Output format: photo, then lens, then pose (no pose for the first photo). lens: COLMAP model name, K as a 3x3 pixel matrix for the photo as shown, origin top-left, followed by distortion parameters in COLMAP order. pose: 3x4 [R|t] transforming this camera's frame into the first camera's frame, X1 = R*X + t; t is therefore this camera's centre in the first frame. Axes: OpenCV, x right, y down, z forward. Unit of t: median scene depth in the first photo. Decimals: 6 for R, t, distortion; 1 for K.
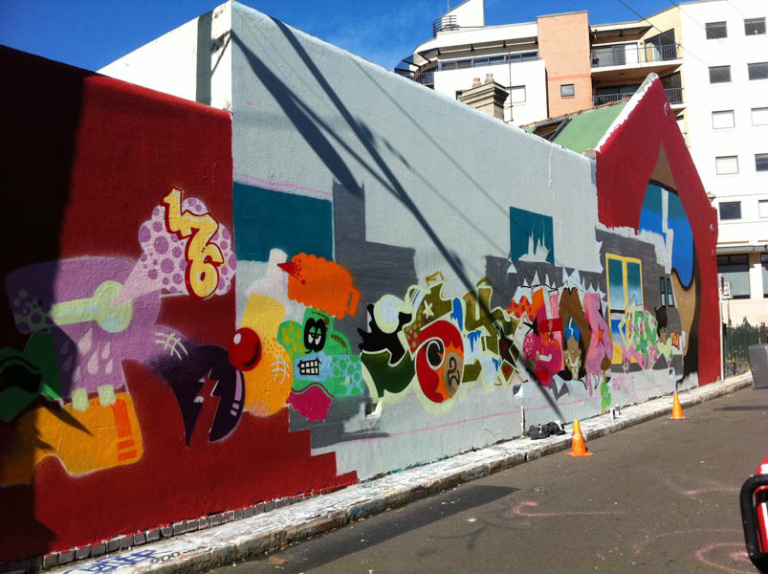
lens RADIAL K [[765.2, 0, 384.0], [0, 765.2, 287.0], [0, 0, 1]] dist [-0.010745, -0.097402]
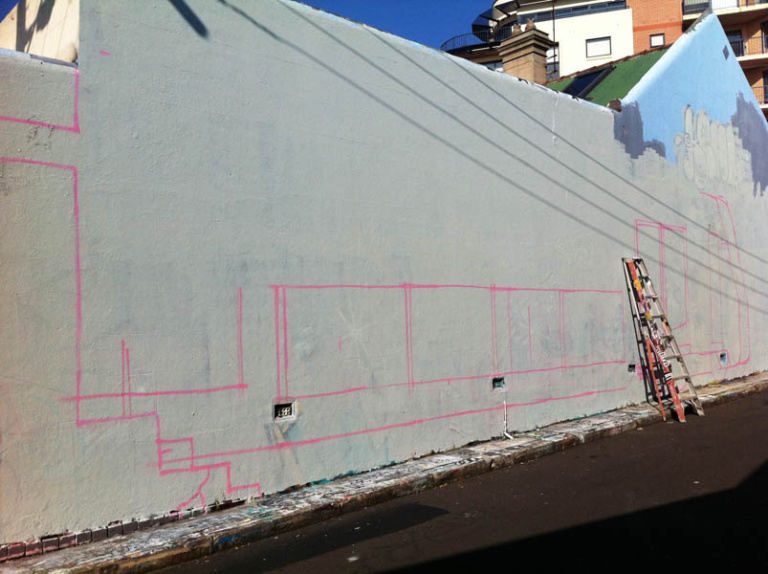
lens RADIAL K [[765.2, 0, 384.0], [0, 765.2, 287.0], [0, 0, 1]] dist [-0.010745, -0.097402]
pose [[0.990484, -0.001122, -0.137626, 0.219280], [0.007301, 0.998987, 0.044401, -0.015985], [0.137437, -0.044983, 0.989489, 0.182668]]
